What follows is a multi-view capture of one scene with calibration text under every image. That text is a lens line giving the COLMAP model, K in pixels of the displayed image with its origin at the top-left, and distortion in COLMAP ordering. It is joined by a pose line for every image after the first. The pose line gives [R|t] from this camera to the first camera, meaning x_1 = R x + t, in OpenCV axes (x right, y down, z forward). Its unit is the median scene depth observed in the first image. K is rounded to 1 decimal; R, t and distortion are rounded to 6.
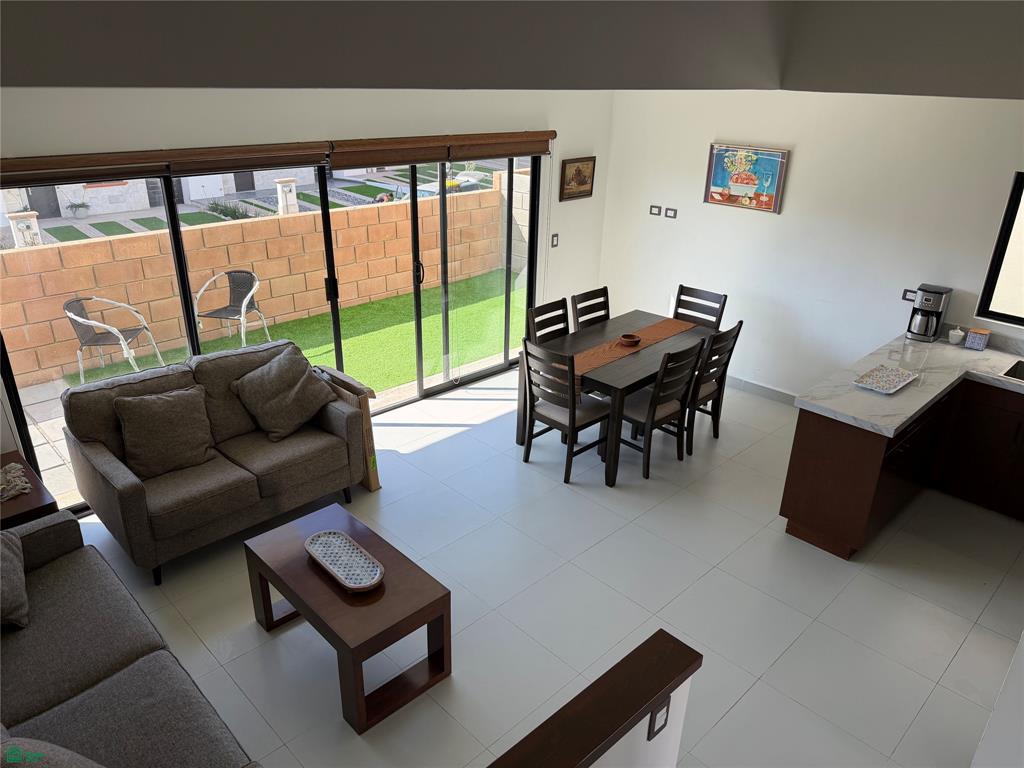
lens RADIAL K [[719.4, 0, 512.1], [0, 719.4, 392.8], [0, 0, 1]] dist [0.034529, -0.050737]
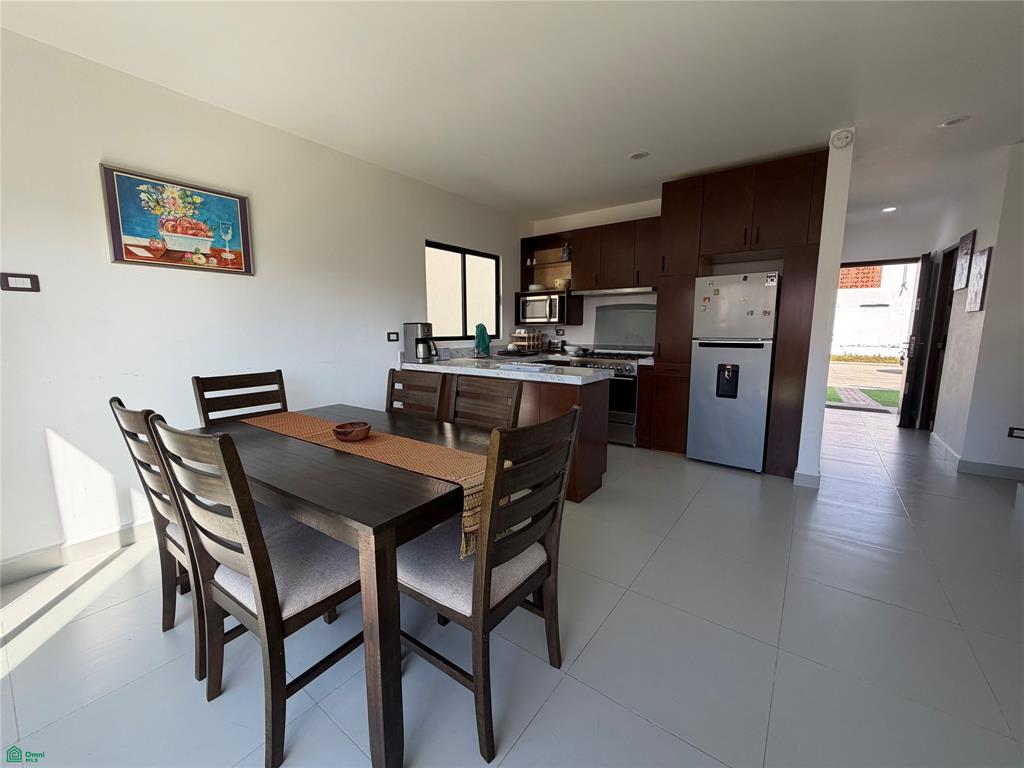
lens RADIAL K [[407.2, 0, 512.7], [0, 407.2, 384.5], [0, 0, 1]] dist [-0.005008, 0.000999]
pose [[-0.155831, -0.157770, 0.975103, -0.151684], [0.402486, 0.891356, 0.208541, -0.111934], [-0.902065, 0.424962, -0.075401, 0.814910]]
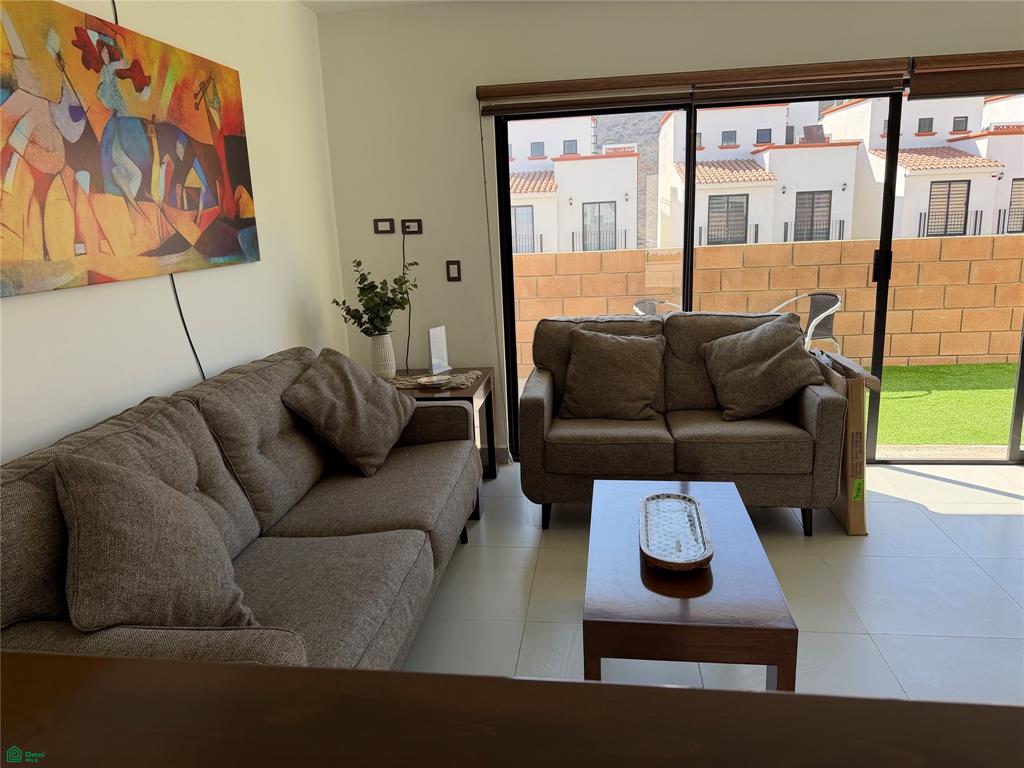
lens RADIAL K [[719.4, 0, 507.8], [0, 719.4, 394.0], [0, 0, 1]] dist [0.034529, -0.050737]
pose [[0.612384, 0.139720, -0.778115, 0.096920], [-0.272370, 0.961286, -0.041747, 0.104077], [0.742159, 0.237501, 0.626732, 0.252190]]
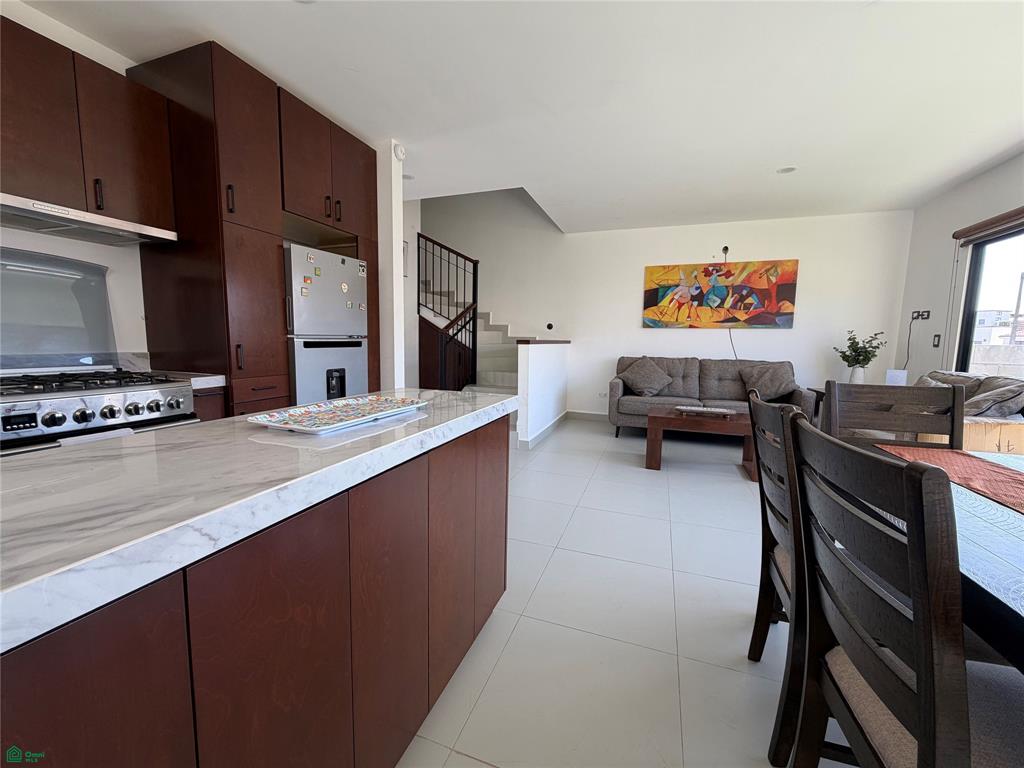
lens RADIAL K [[407.2, 0, 507.9], [0, 407.2, 381.1], [0, 0, 1]] dist [-0.005008, 0.000999]
pose [[-0.905068, 0.006673, -0.425215, 0.402726], [-0.205535, 0.868480, 0.451108, -0.123642], [0.372301, 0.495680, -0.784661, 0.914599]]
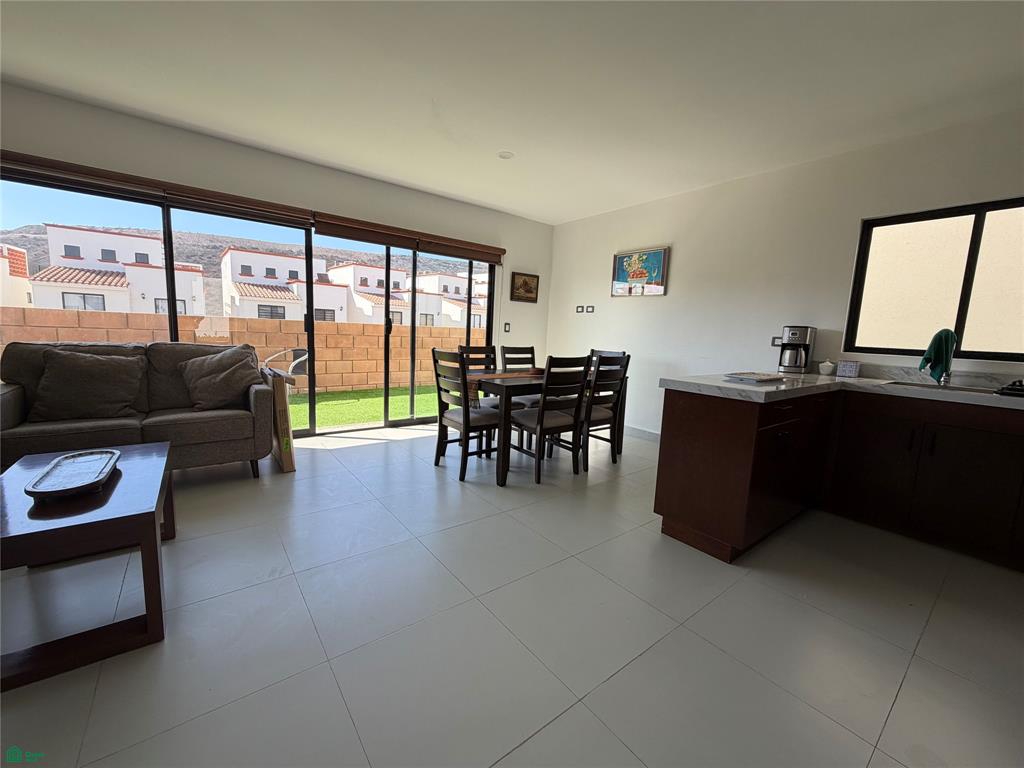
lens RADIAL K [[407.2, 0, 508.9], [0, 407.2, 381.8], [0, 0, 1]] dist [-0.005008, 0.000999]
pose [[0.992476, 0.037554, -0.116536, 0.180282], [-0.070322, 0.953992, -0.291469, 0.133193], [0.100228, 0.297471, 0.949455, 0.322808]]
